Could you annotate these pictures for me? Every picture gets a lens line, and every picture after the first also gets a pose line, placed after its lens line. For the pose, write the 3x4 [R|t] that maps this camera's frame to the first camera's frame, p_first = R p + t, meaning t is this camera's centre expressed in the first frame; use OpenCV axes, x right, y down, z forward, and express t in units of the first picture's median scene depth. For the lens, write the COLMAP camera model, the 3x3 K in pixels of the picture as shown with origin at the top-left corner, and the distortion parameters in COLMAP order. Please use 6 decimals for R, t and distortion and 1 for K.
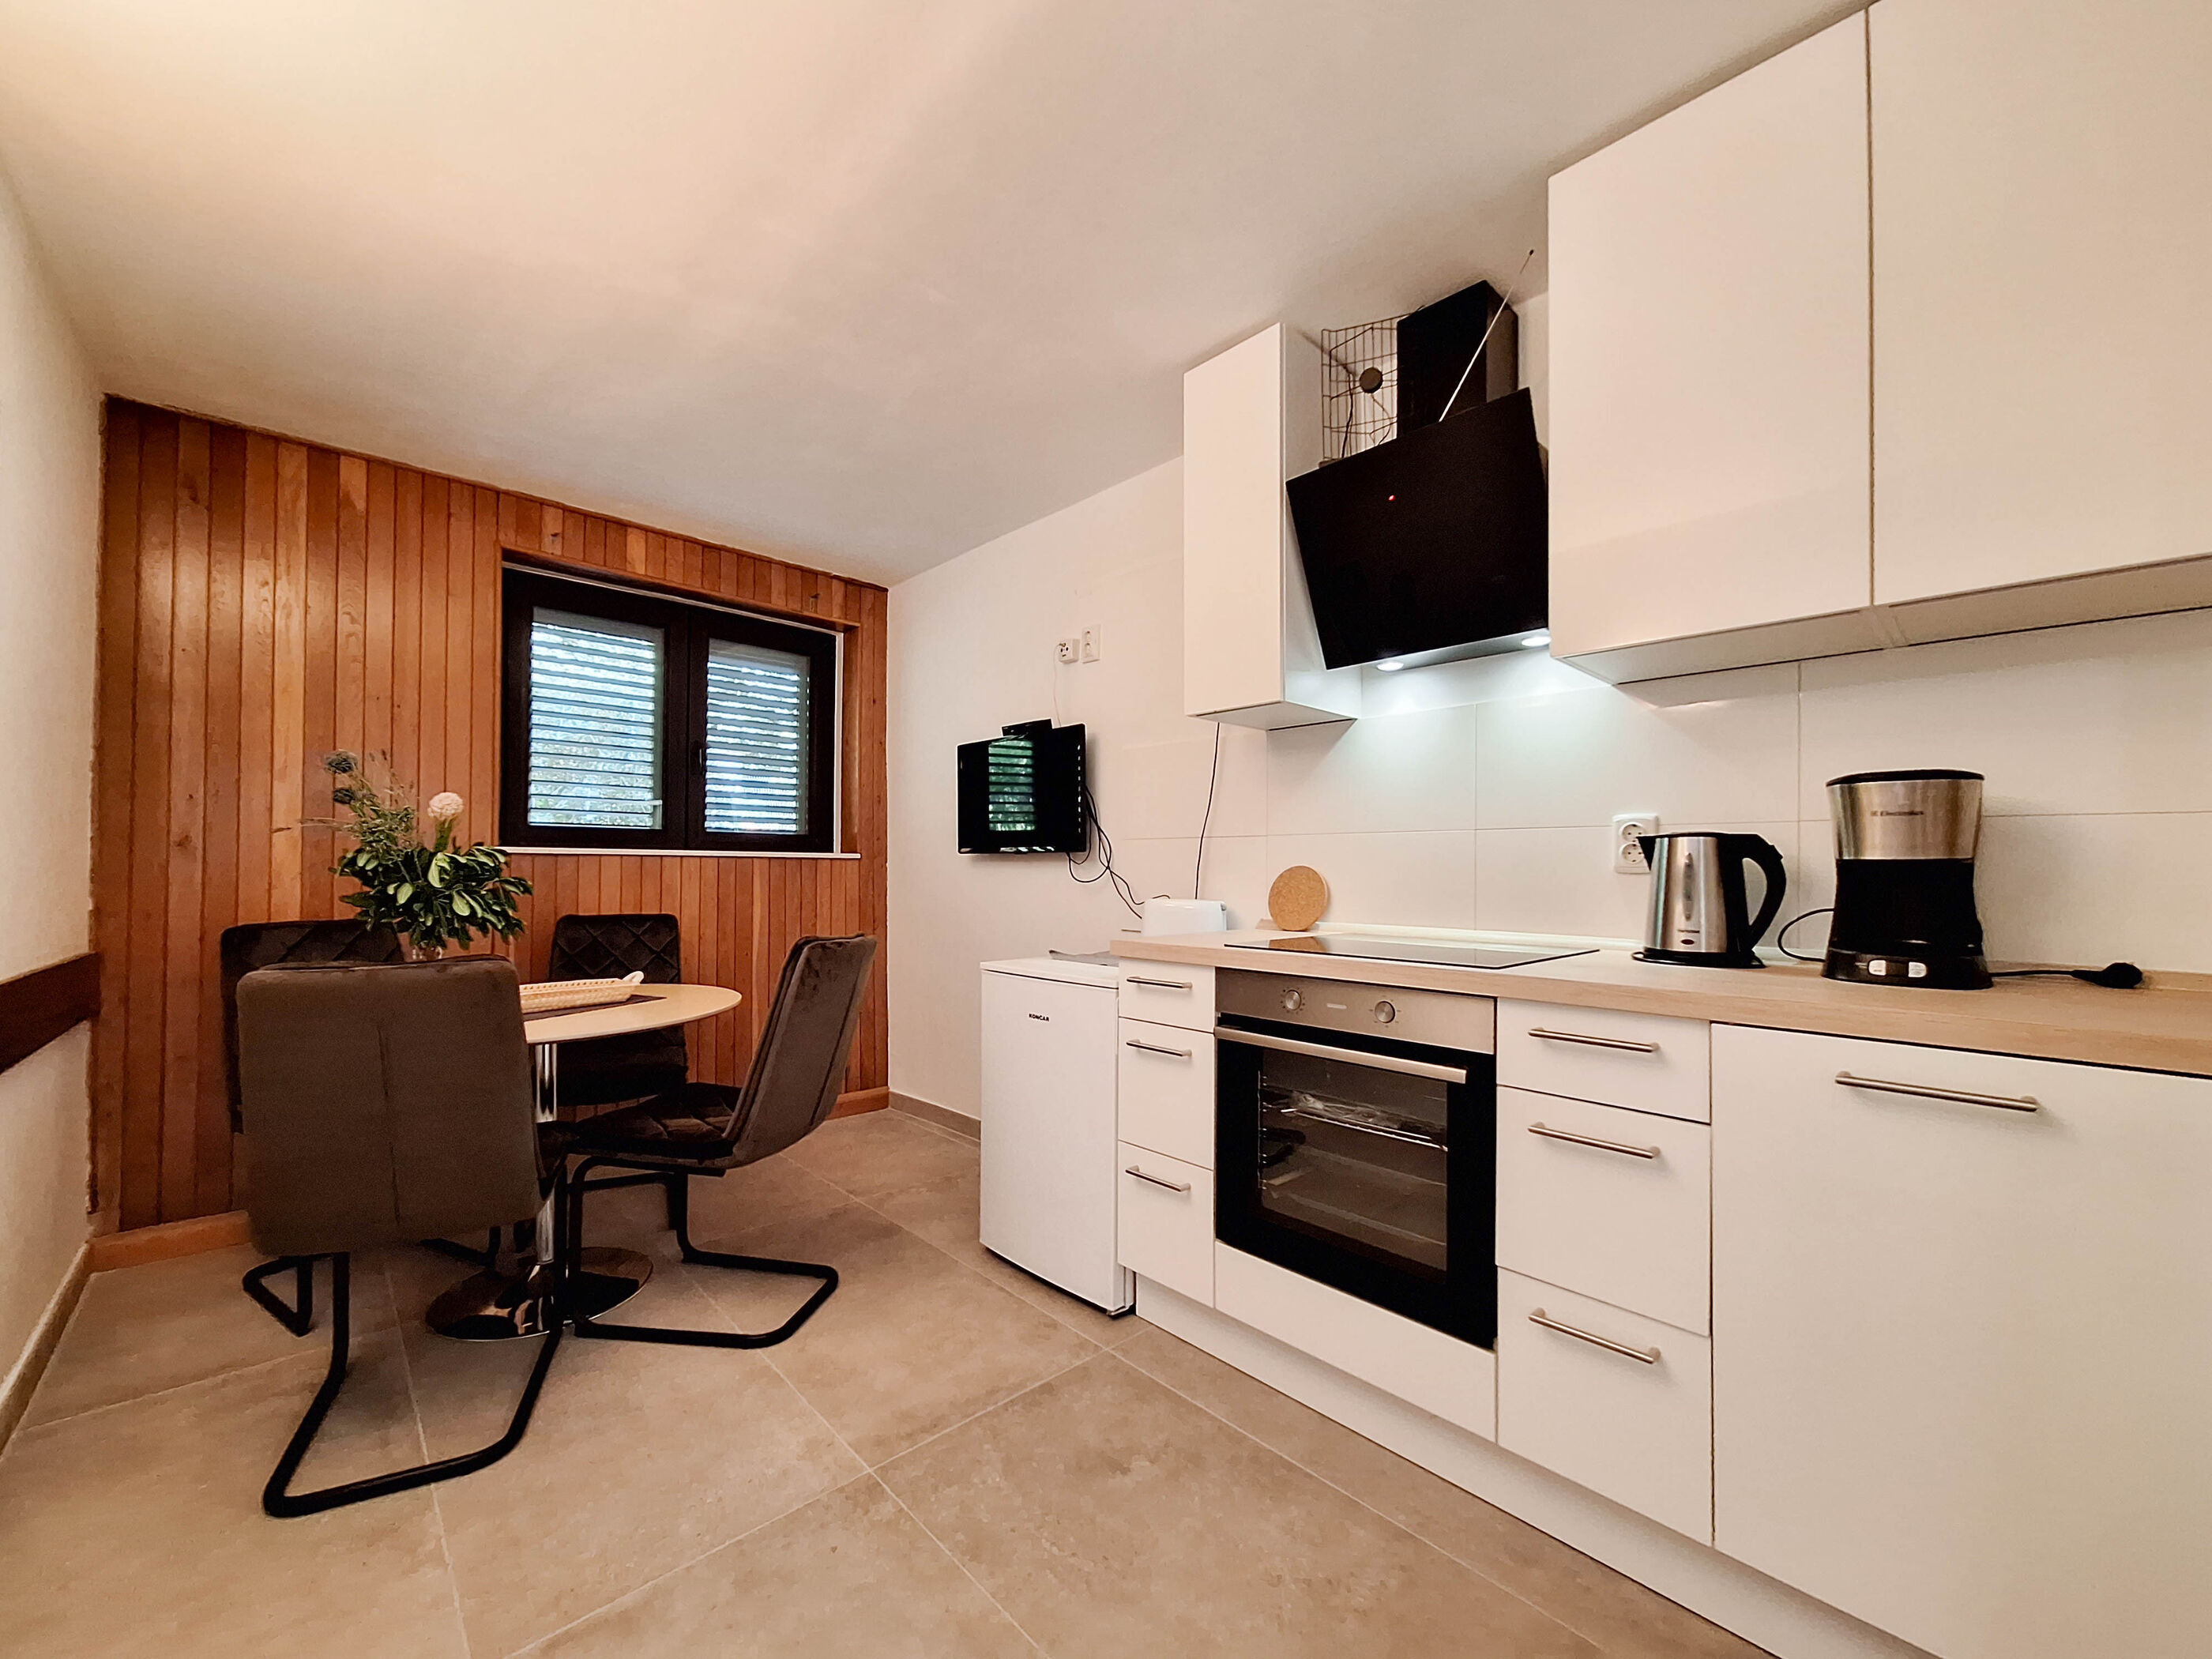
lens RADIAL K [[878.3, 0, 1095.7], [0, 878.3, 858.8], [0, 0, 1]] dist [-0.000731, 0.000156]
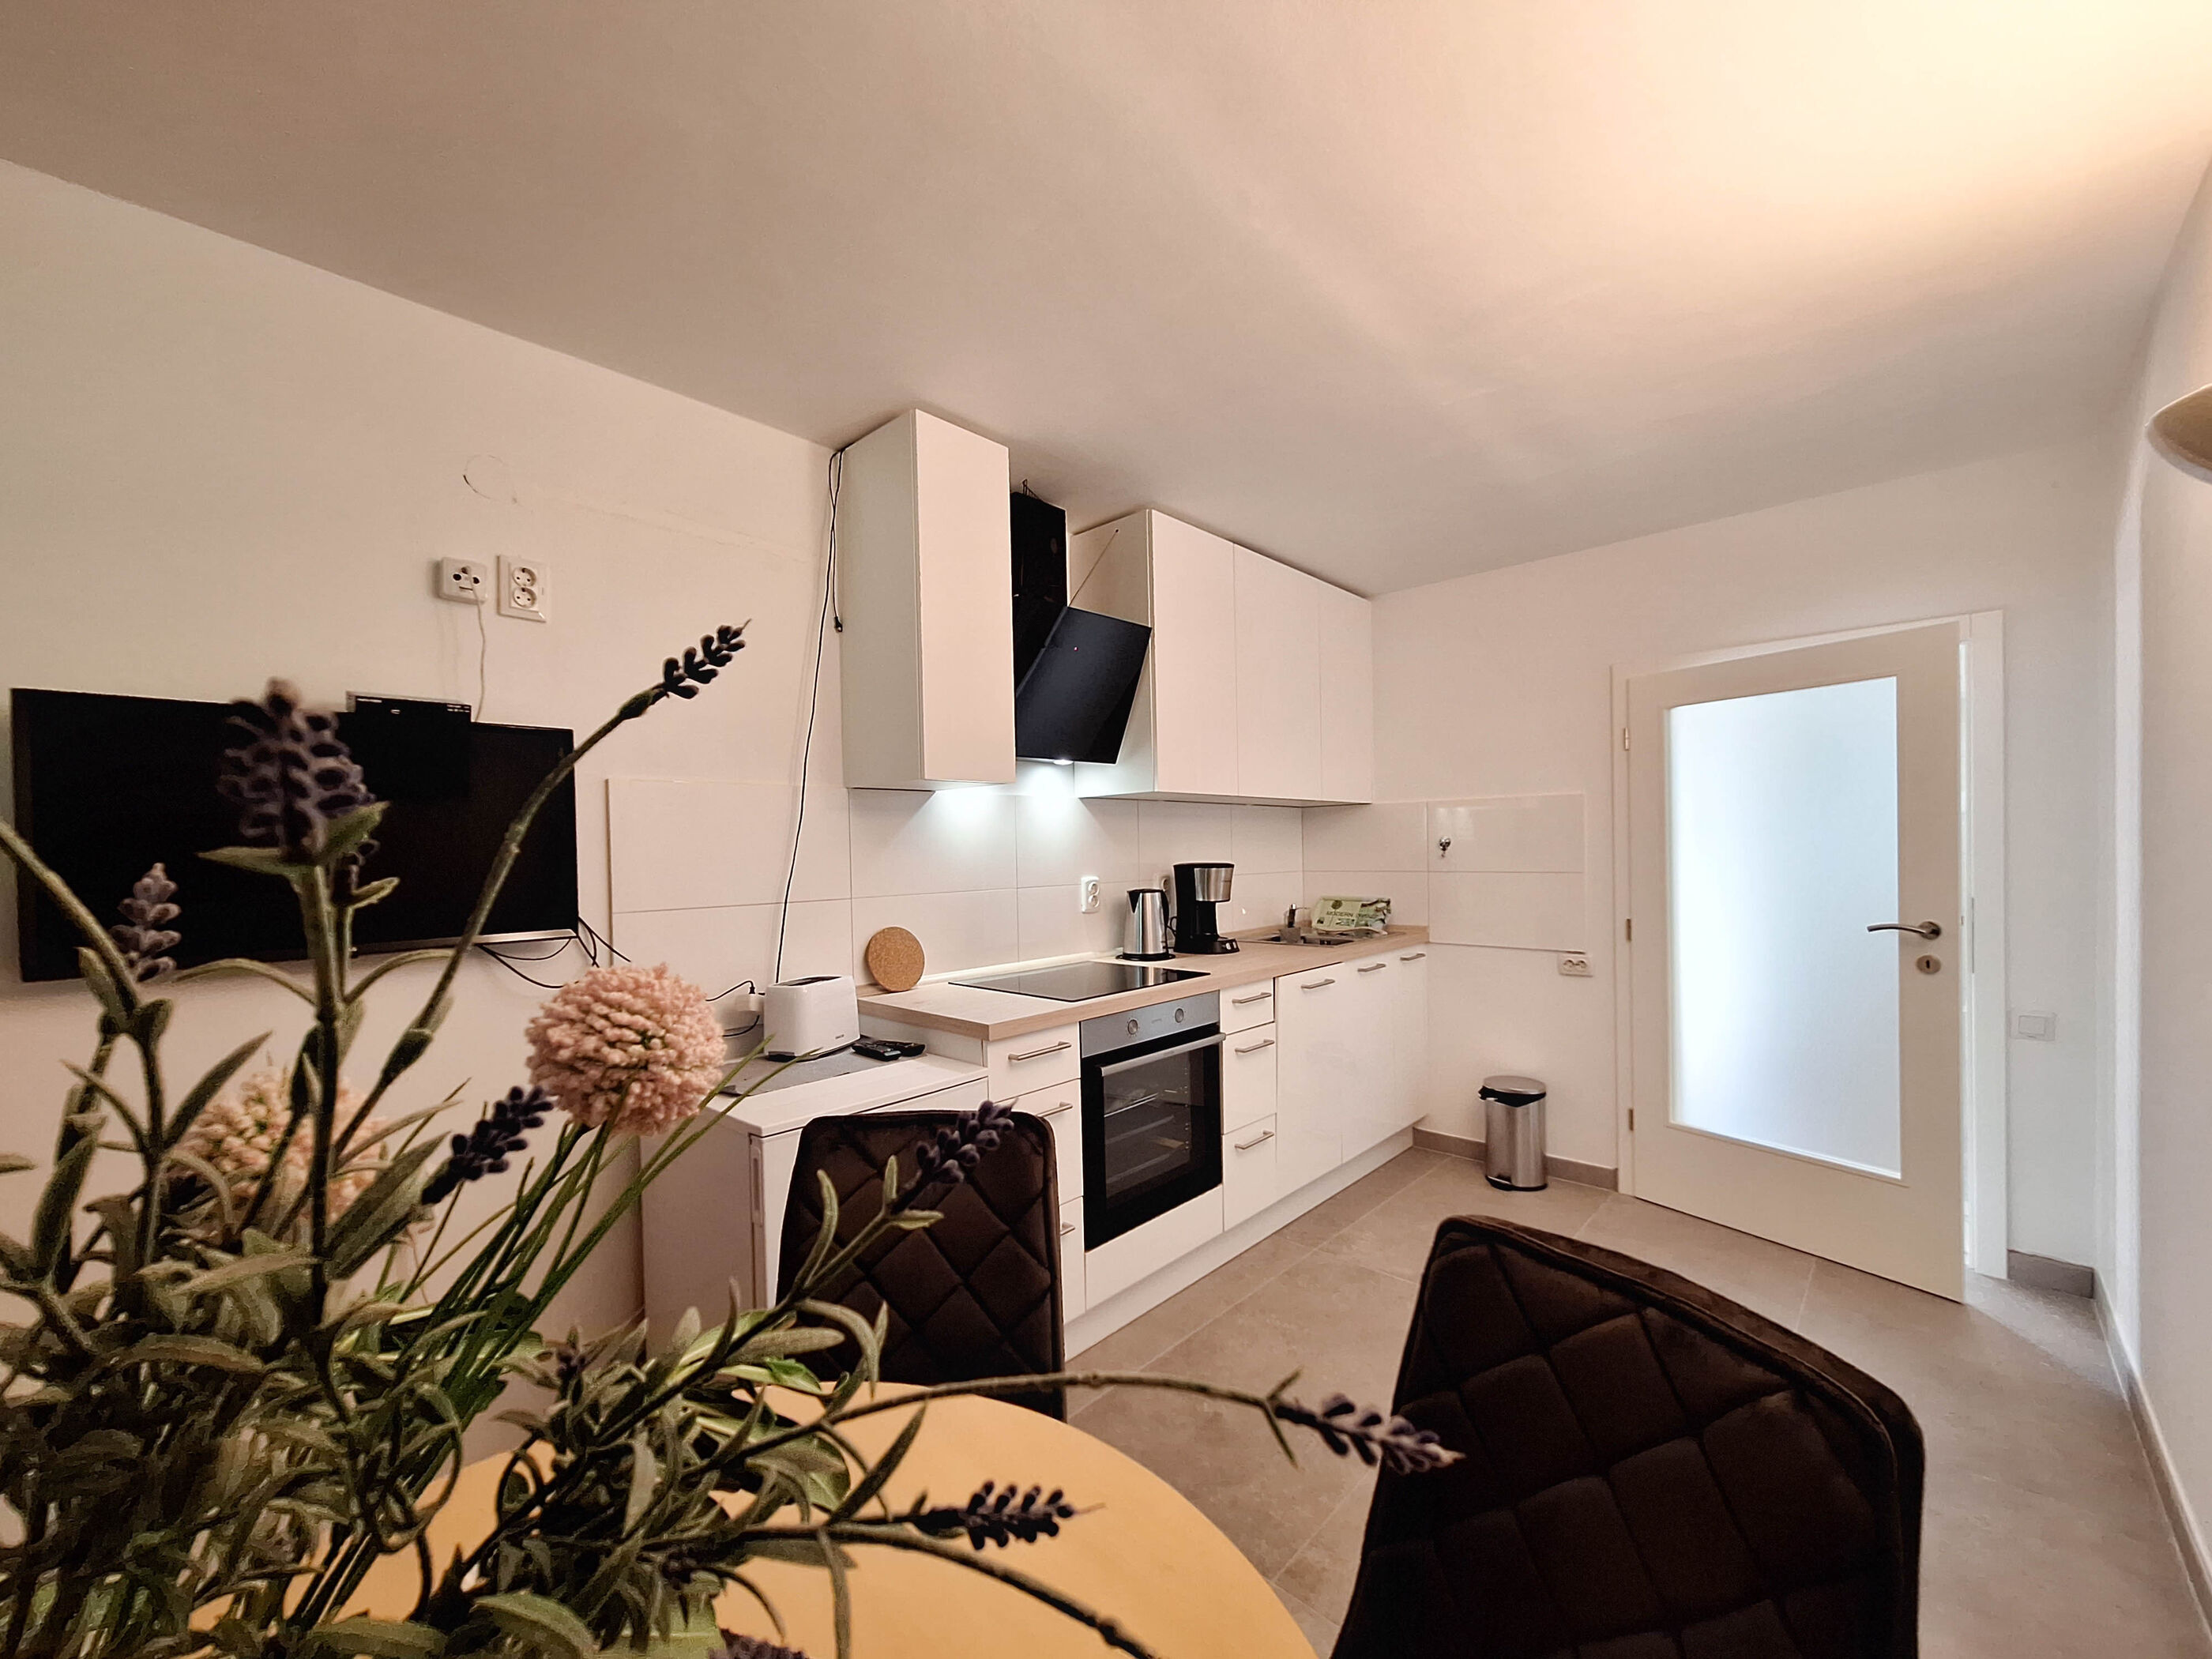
lens RADIAL K [[874.3, 0, 1105.2], [0, 874.3, 868.1], [0, 0, 1]] dist [0.002881, 0.000388]
pose [[-0.072360, -0.027485, 0.997000, -0.817396], [0.011882, 0.999526, 0.028417, -0.089884], [-0.997308, 0.013902, -0.071999, 0.847298]]
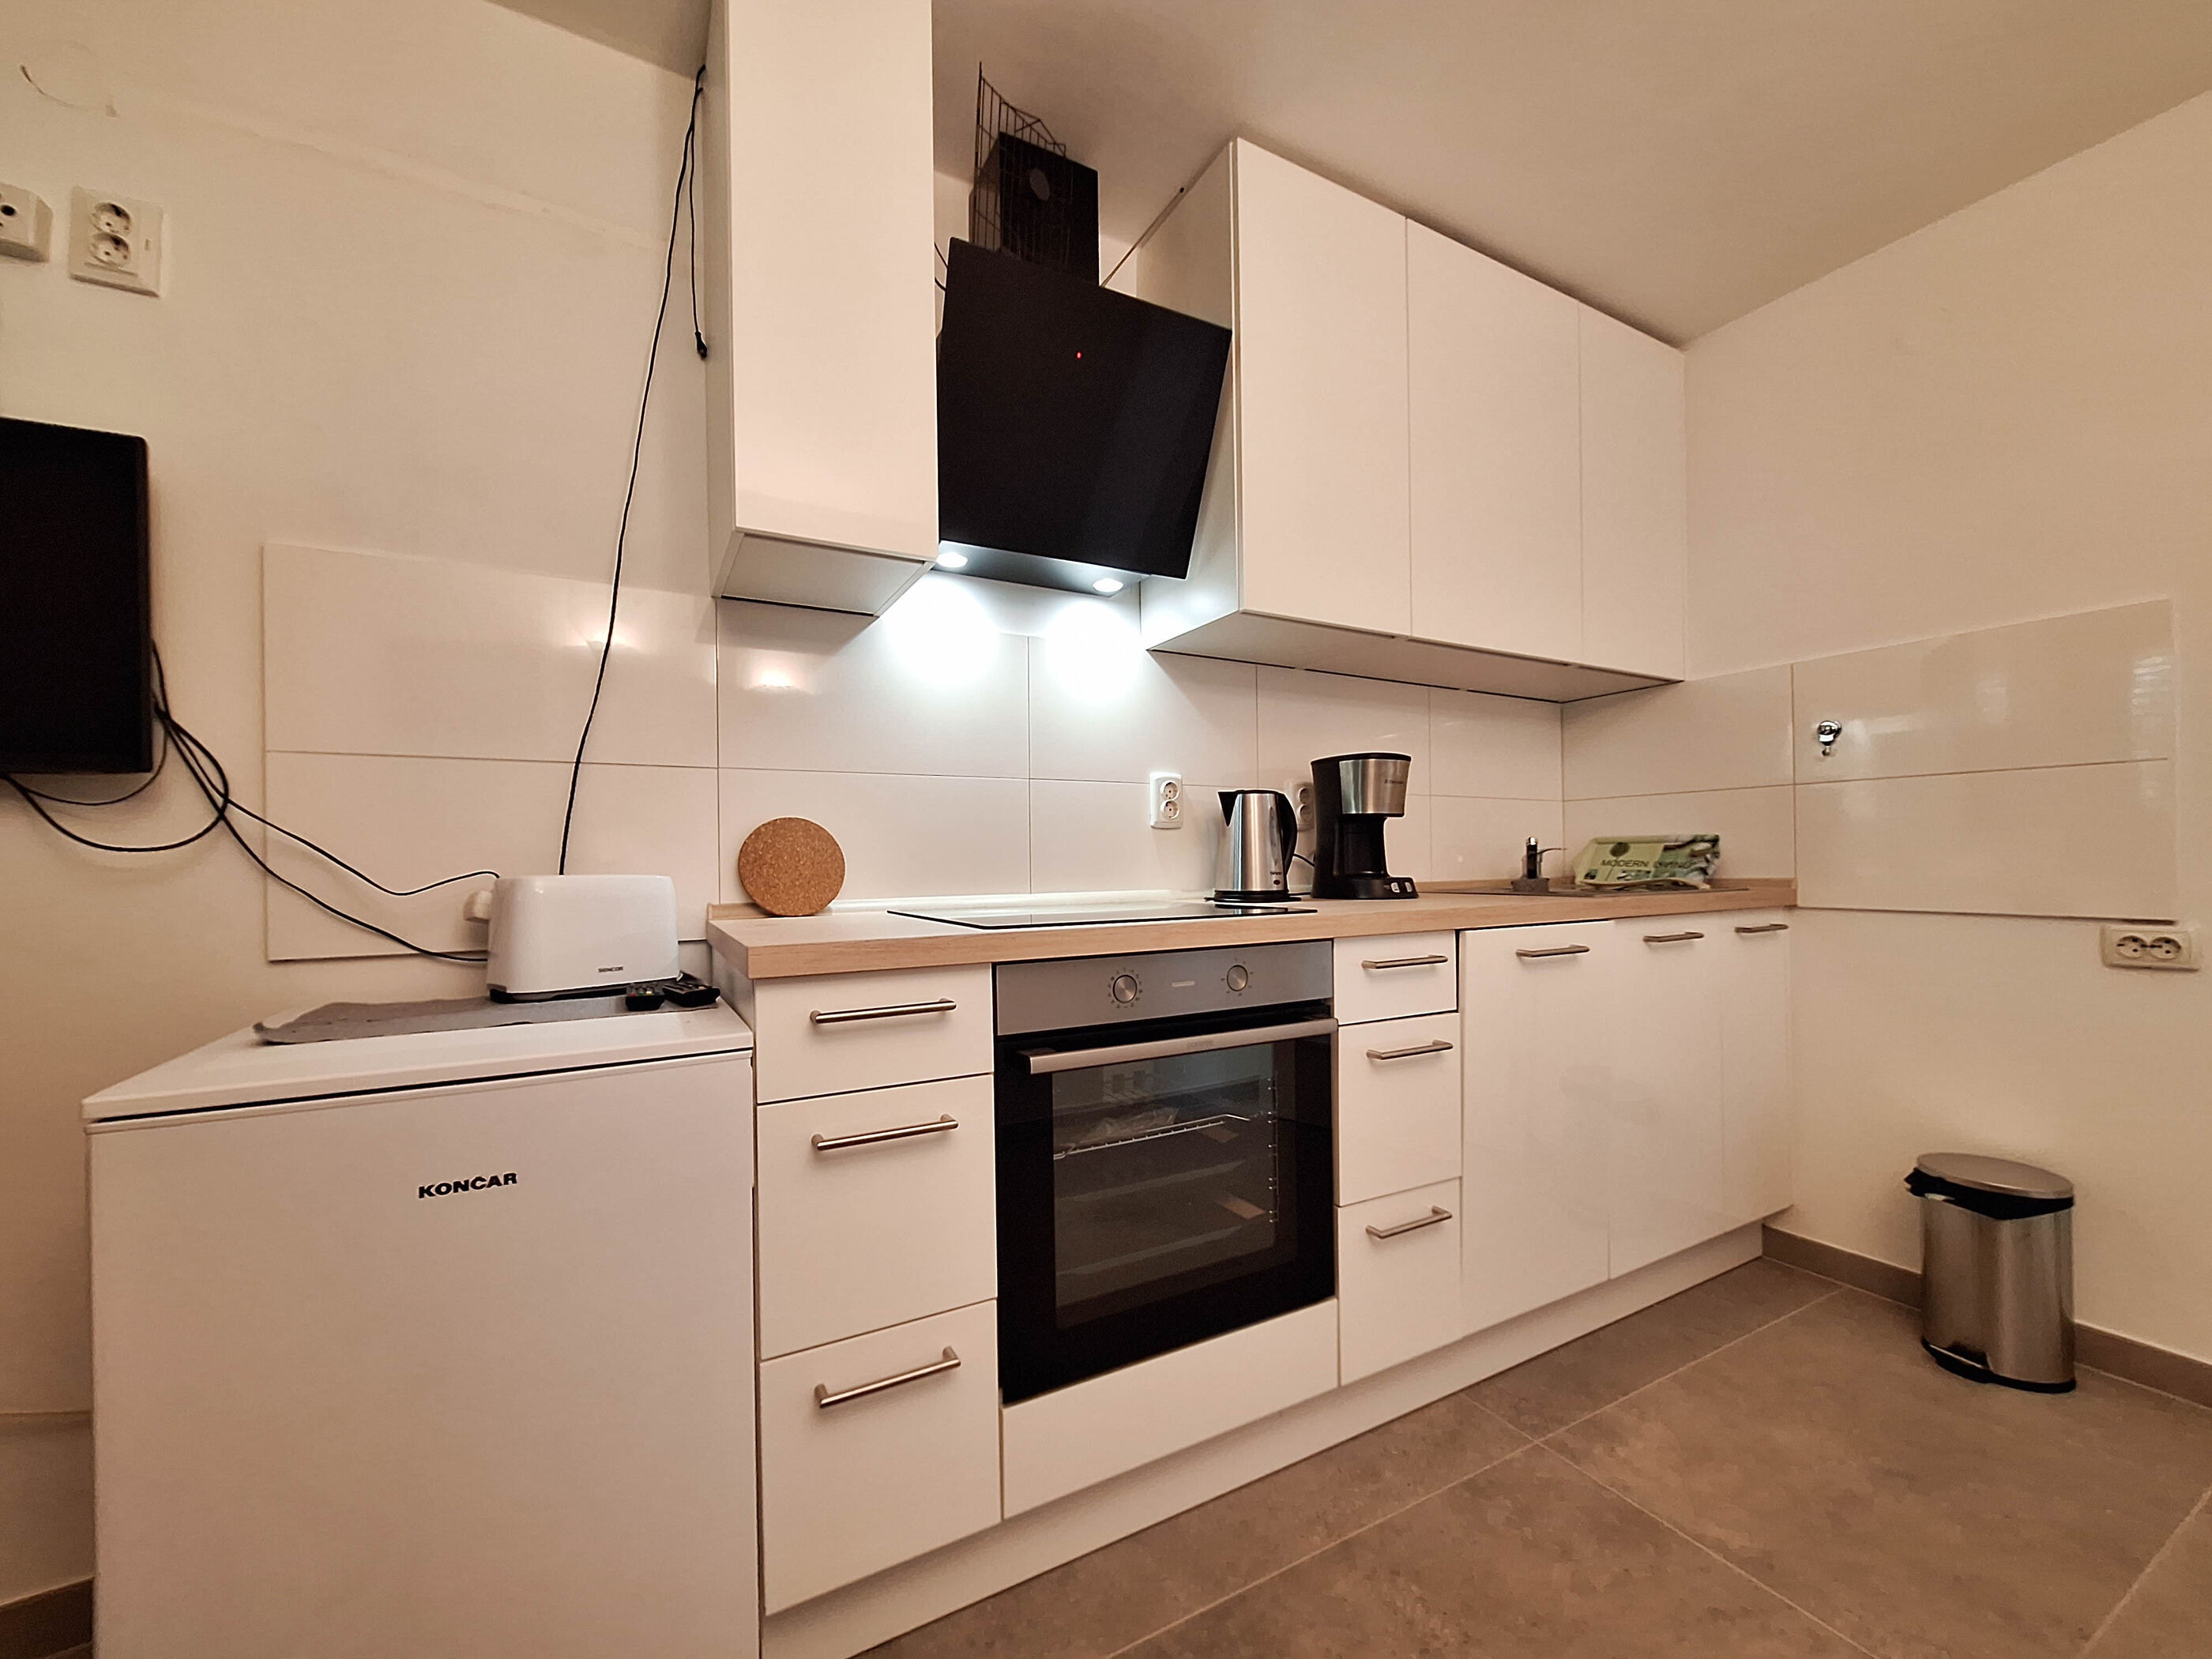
lens RADIAL K [[878.3, 0, 1095.7], [0, 878.3, 858.8], [0, 0, 1]] dist [-0.000731, 0.000156]
pose [[0.248294, -0.004717, 0.968673, -0.355444], [0.005484, 0.999979, 0.003464, 0.038894], [-0.968669, 0.004452, 0.248315, 0.631305]]
